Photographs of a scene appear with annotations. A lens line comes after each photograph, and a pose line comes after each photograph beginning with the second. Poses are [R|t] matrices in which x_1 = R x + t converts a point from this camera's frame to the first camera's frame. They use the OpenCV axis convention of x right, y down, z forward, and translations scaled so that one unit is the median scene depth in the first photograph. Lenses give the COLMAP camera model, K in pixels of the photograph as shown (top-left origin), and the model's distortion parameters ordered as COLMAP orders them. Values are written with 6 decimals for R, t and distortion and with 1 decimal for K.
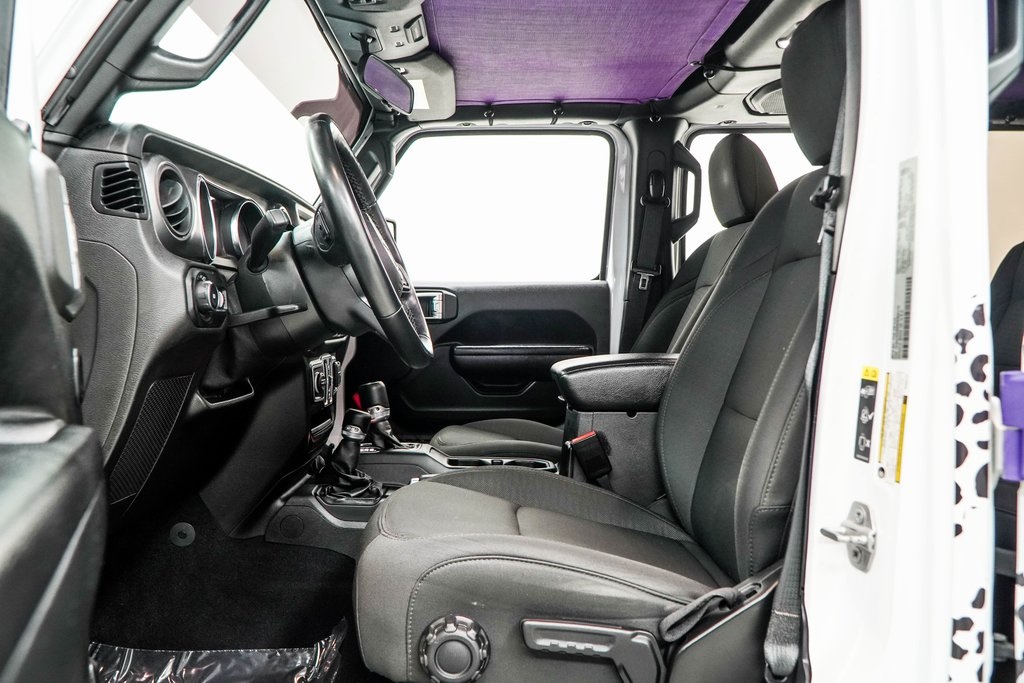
lens RADIAL K [[828.3, 0, 488.6], [0, 828.3, 342.8], [0, 0, 1]] dist [-0.009348, -0.005580]
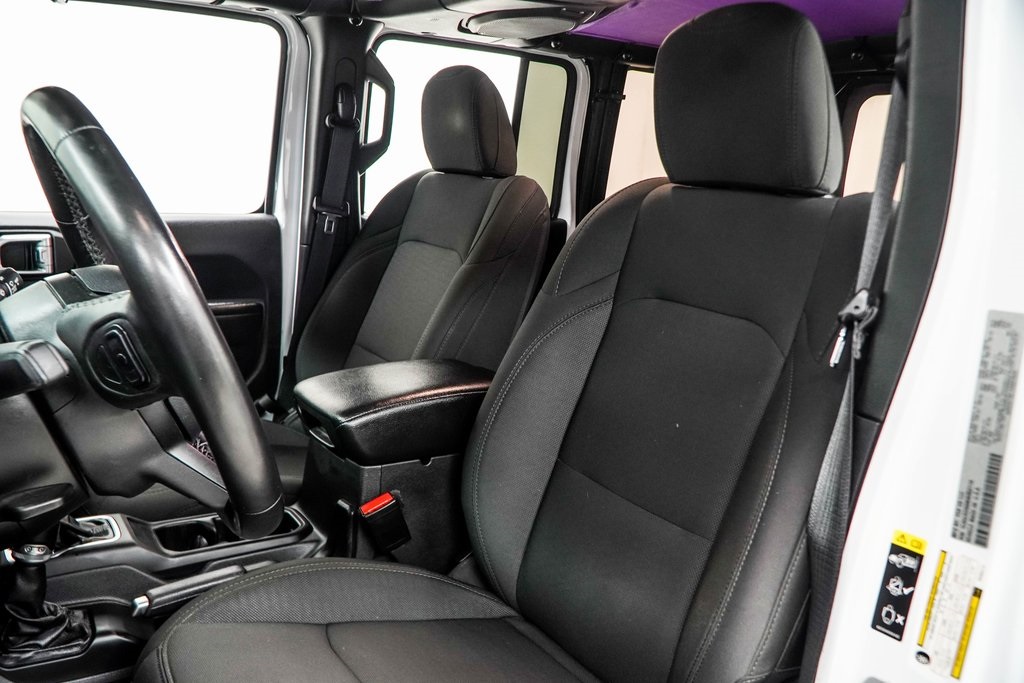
lens RADIAL K [[828.3, 0, 488.6], [0, 828.3, 342.8], [0, 0, 1]] dist [-0.009348, -0.005580]
pose [[0.832714, -0.071638, 0.549049, -0.213969], [-0.041554, 0.980713, 0.190983, -0.186304], [-0.552141, -0.181849, 0.813677, 0.348881]]
